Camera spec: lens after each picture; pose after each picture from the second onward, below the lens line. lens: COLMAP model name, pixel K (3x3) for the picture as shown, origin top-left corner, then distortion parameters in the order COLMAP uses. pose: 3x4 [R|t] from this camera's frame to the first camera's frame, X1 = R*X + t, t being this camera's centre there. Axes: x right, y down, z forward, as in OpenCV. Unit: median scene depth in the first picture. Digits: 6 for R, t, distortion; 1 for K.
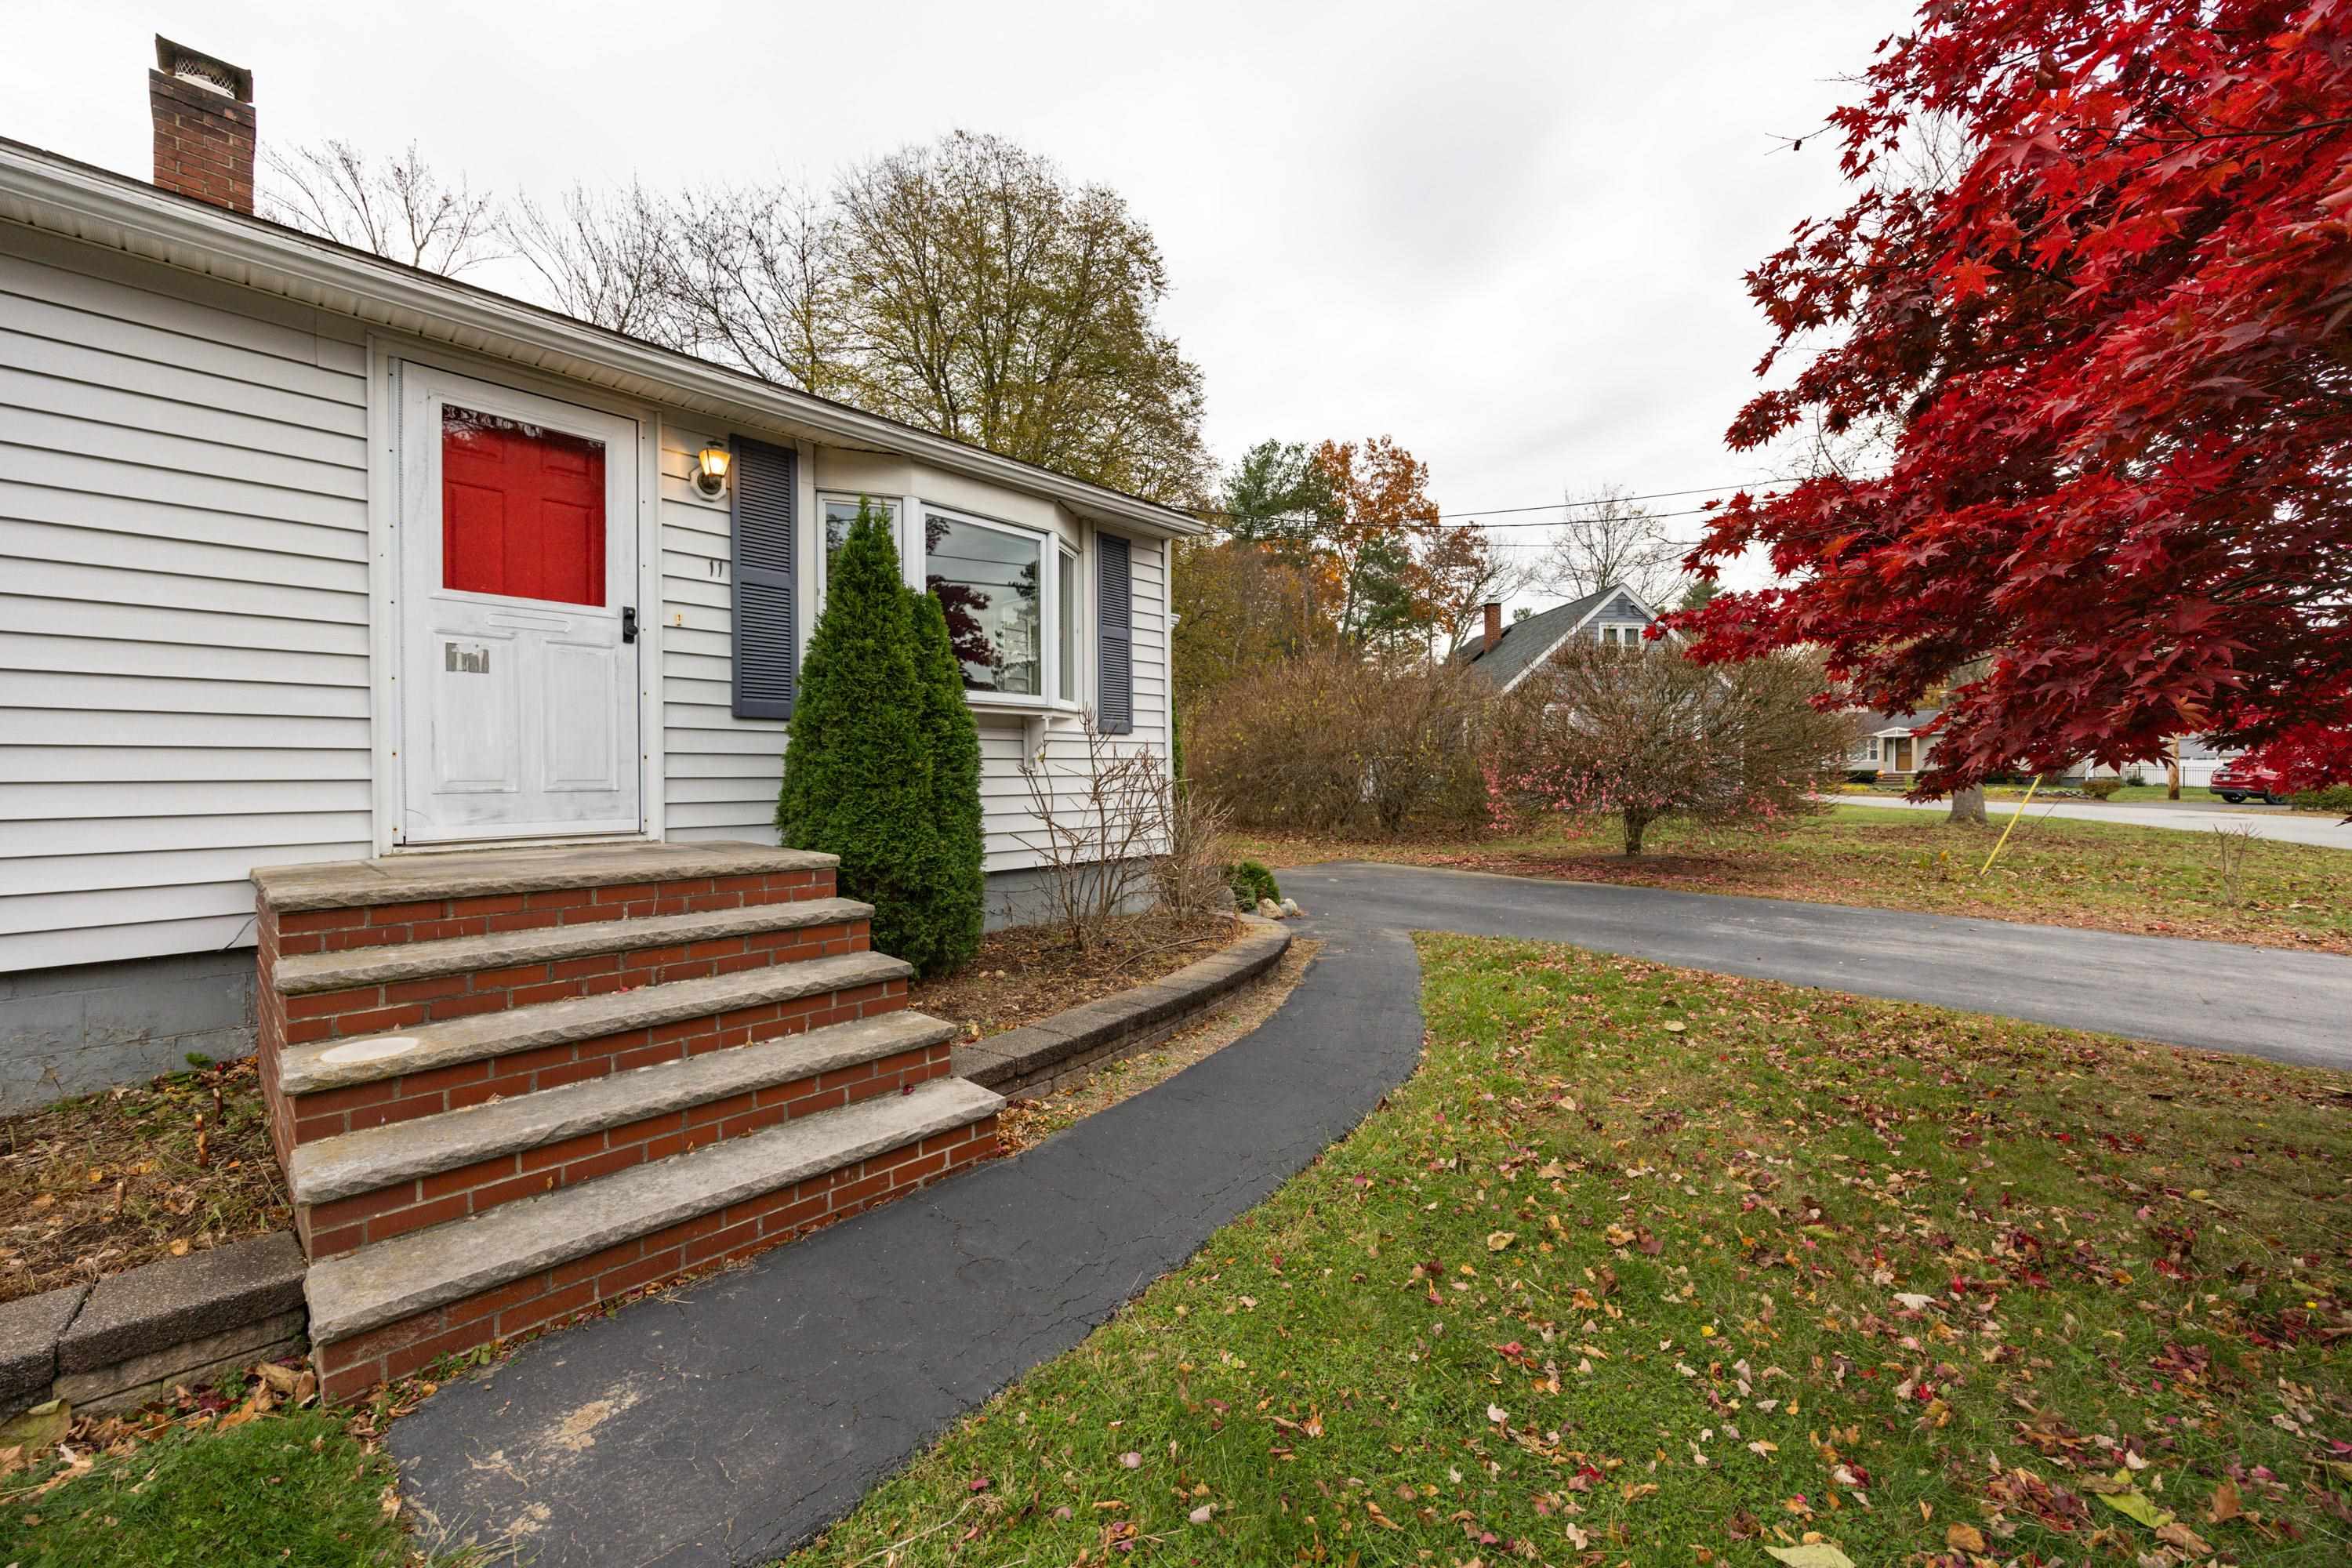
lens RADIAL K [[893.0, 0, 1176.0], [0, 893.0, 784.0], [0, 0, 1]] dist [0.002075, 0.000044]
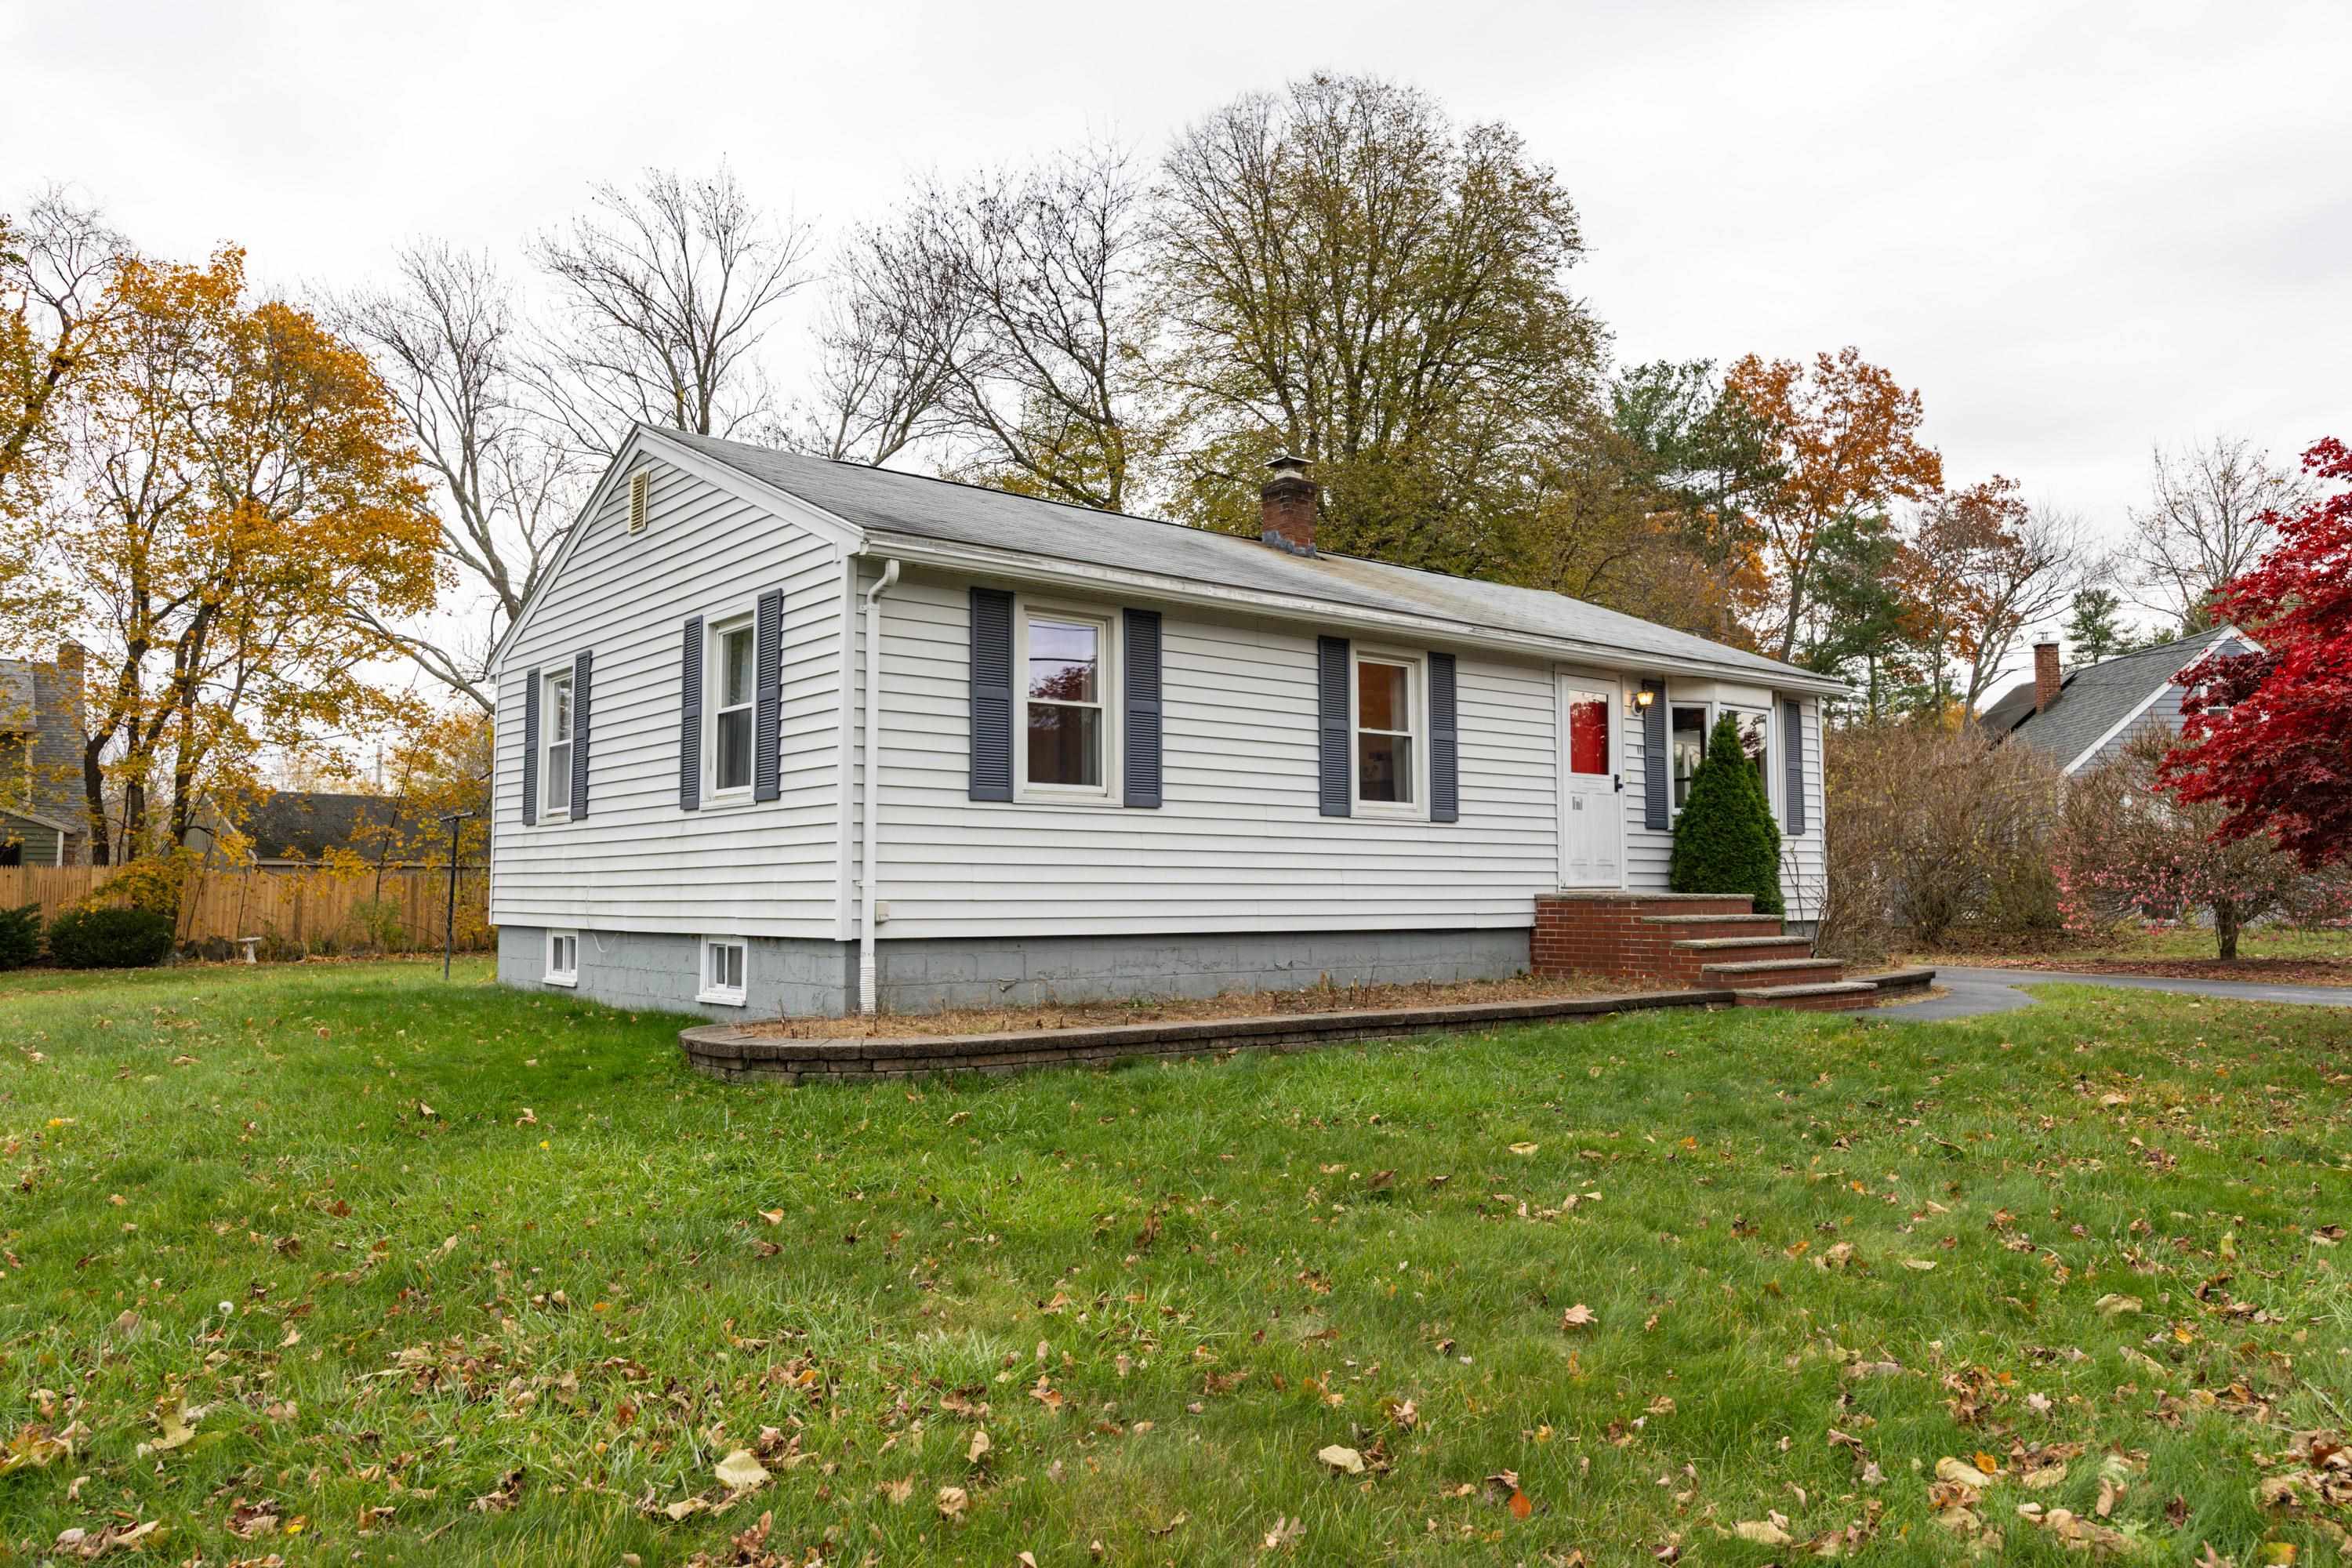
lens RADIAL K [[1629.3, 0, 1176.0], [0, 1629.3, 784.0], [0, 0, 1]] dist [-0.004895, 0.001264]
pose [[0.989200, -0.005573, -0.146469, -0.067776], [-0.005670, 0.997074, -0.076230, 0.007015], [0.146465, 0.076237, 0.986274, -0.177476]]
